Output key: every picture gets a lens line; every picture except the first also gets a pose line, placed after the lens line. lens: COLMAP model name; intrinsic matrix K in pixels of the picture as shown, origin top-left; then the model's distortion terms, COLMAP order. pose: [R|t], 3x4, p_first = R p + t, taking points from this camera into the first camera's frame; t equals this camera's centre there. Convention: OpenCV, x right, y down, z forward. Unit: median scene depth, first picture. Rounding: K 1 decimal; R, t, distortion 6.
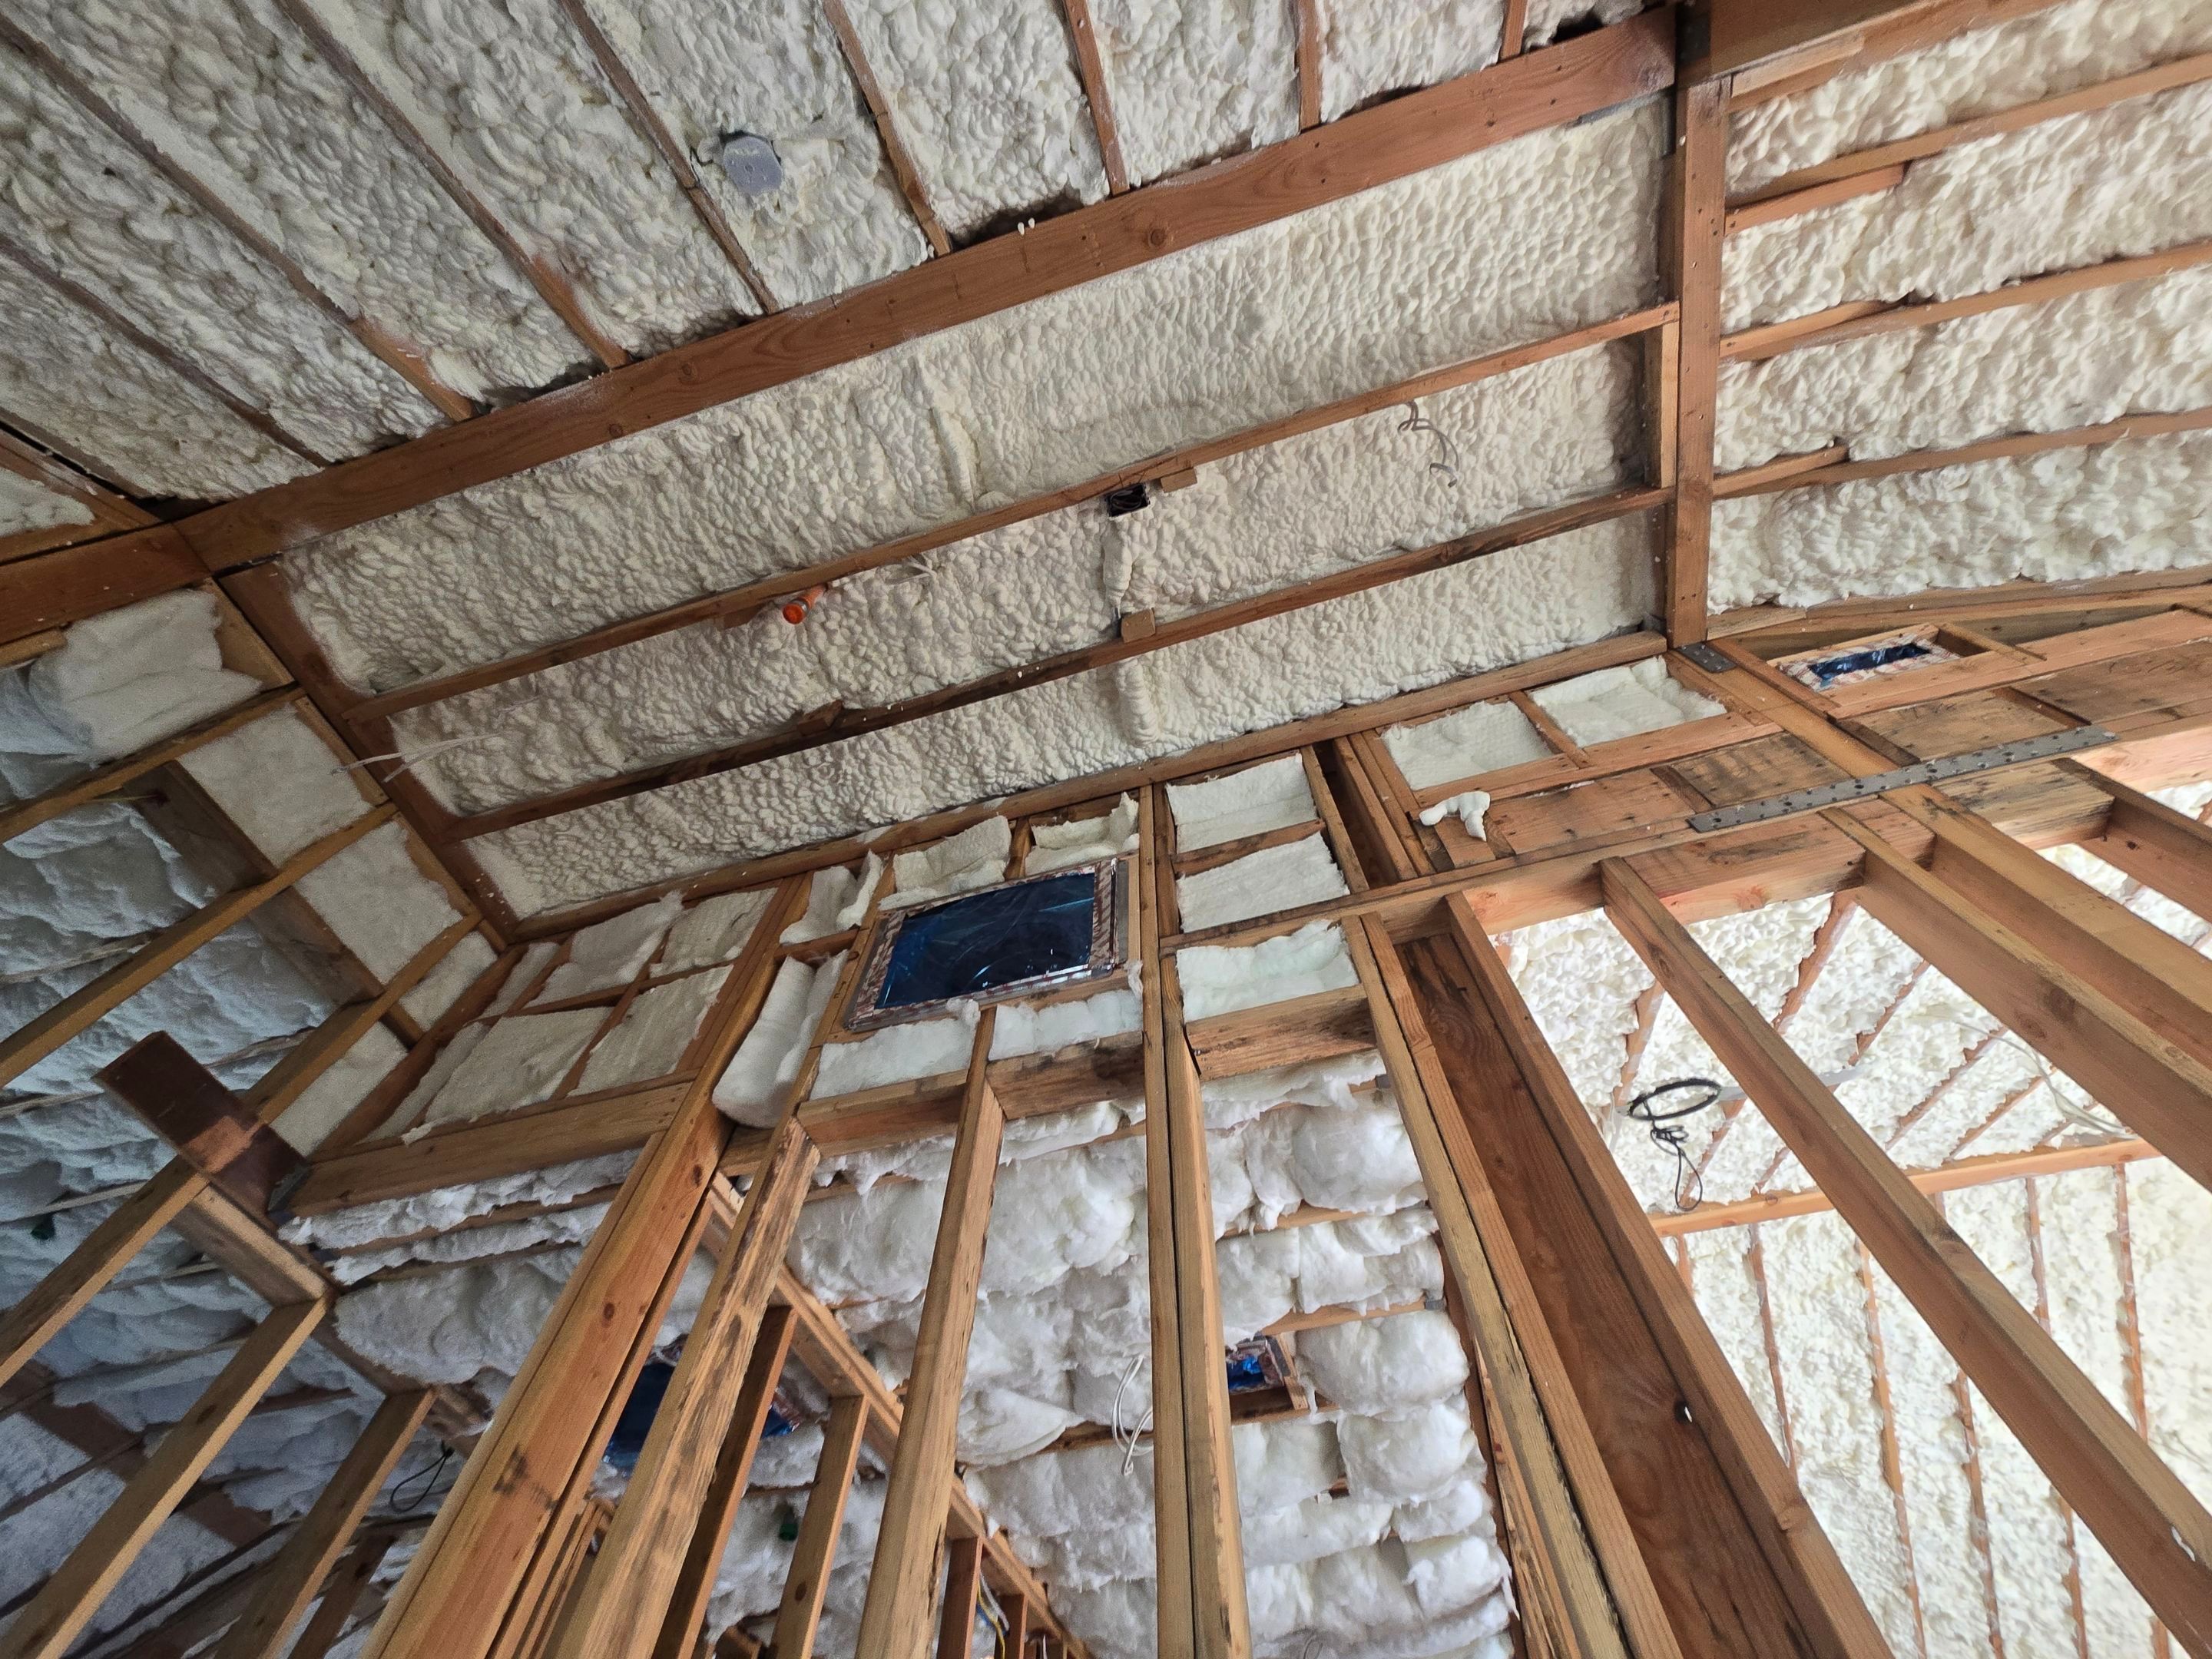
lens RADIAL K [[913.6, 0, 1128.2], [0, 913.6, 817.6], [0, 0, 1]] dist [0.004570, 0.000270]
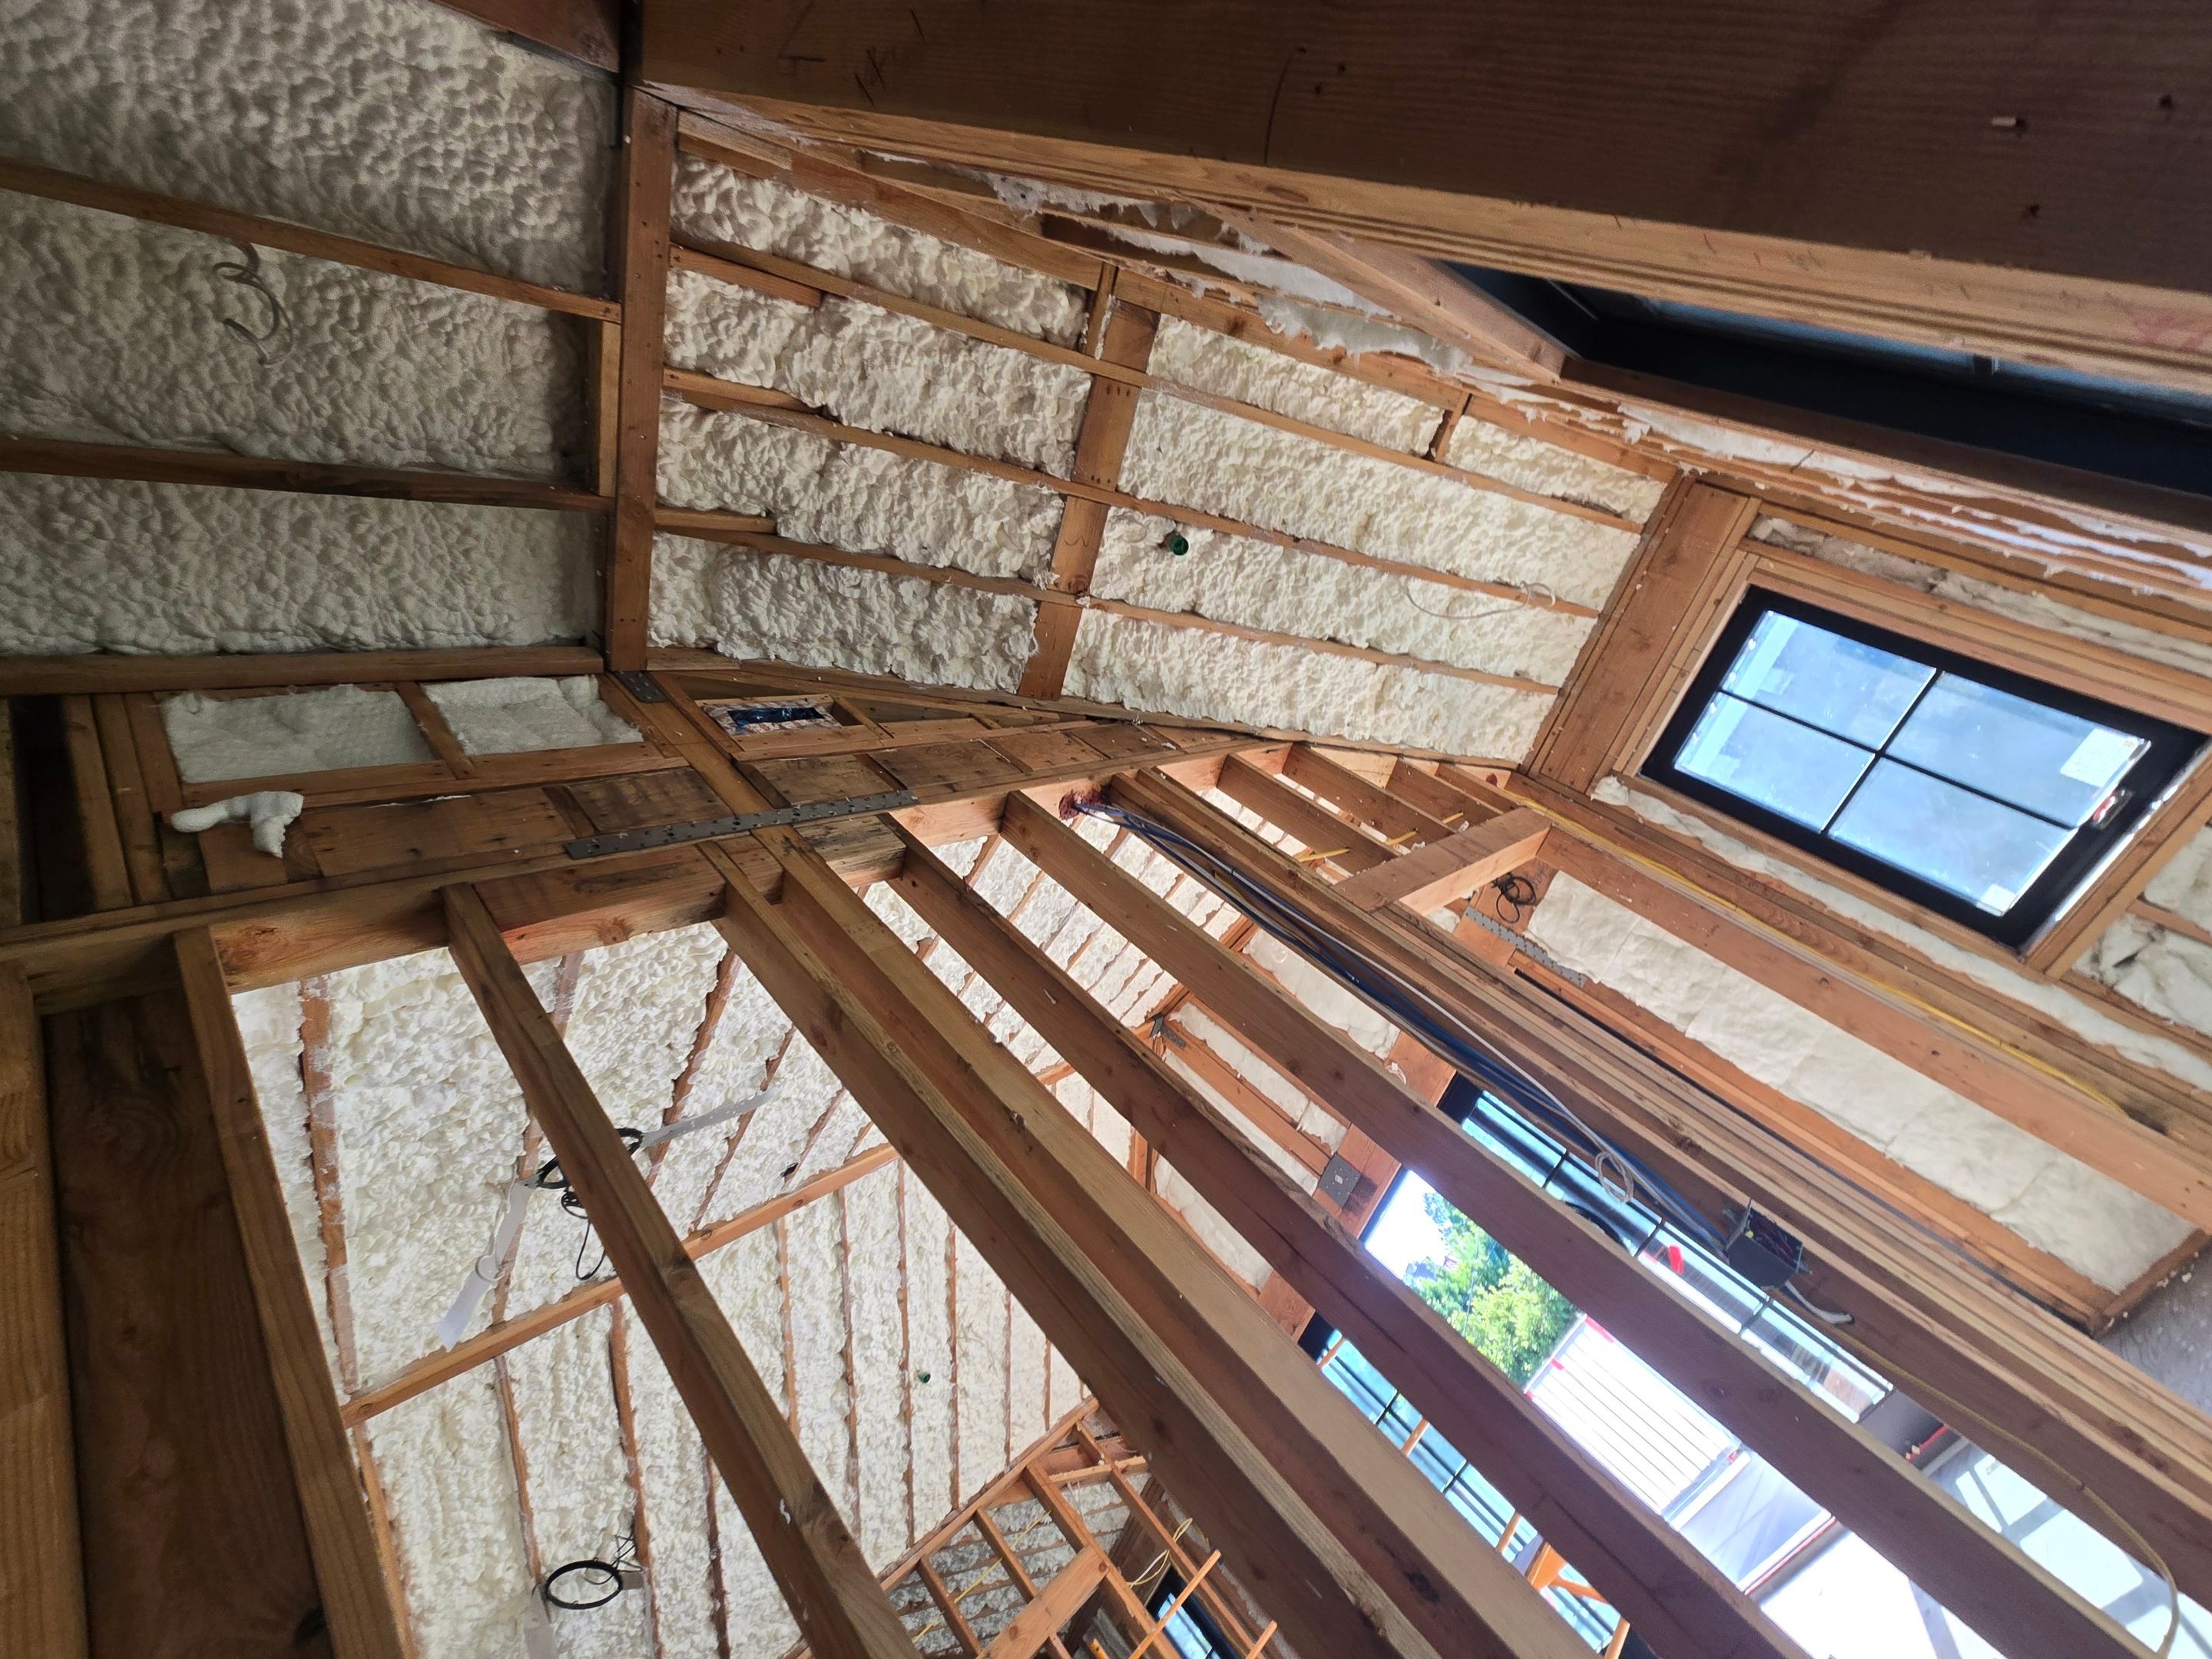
lens RADIAL K [[913.6, 0, 1128.2], [0, 913.6, 817.6], [0, 0, 1]] dist [0.004570, 0.000270]
pose [[0.576811, 0.092145, 0.811664, 0.173046], [-0.046016, 0.995705, -0.080337, 0.020060], [-0.815580, 0.008990, 0.578574, 0.020494]]
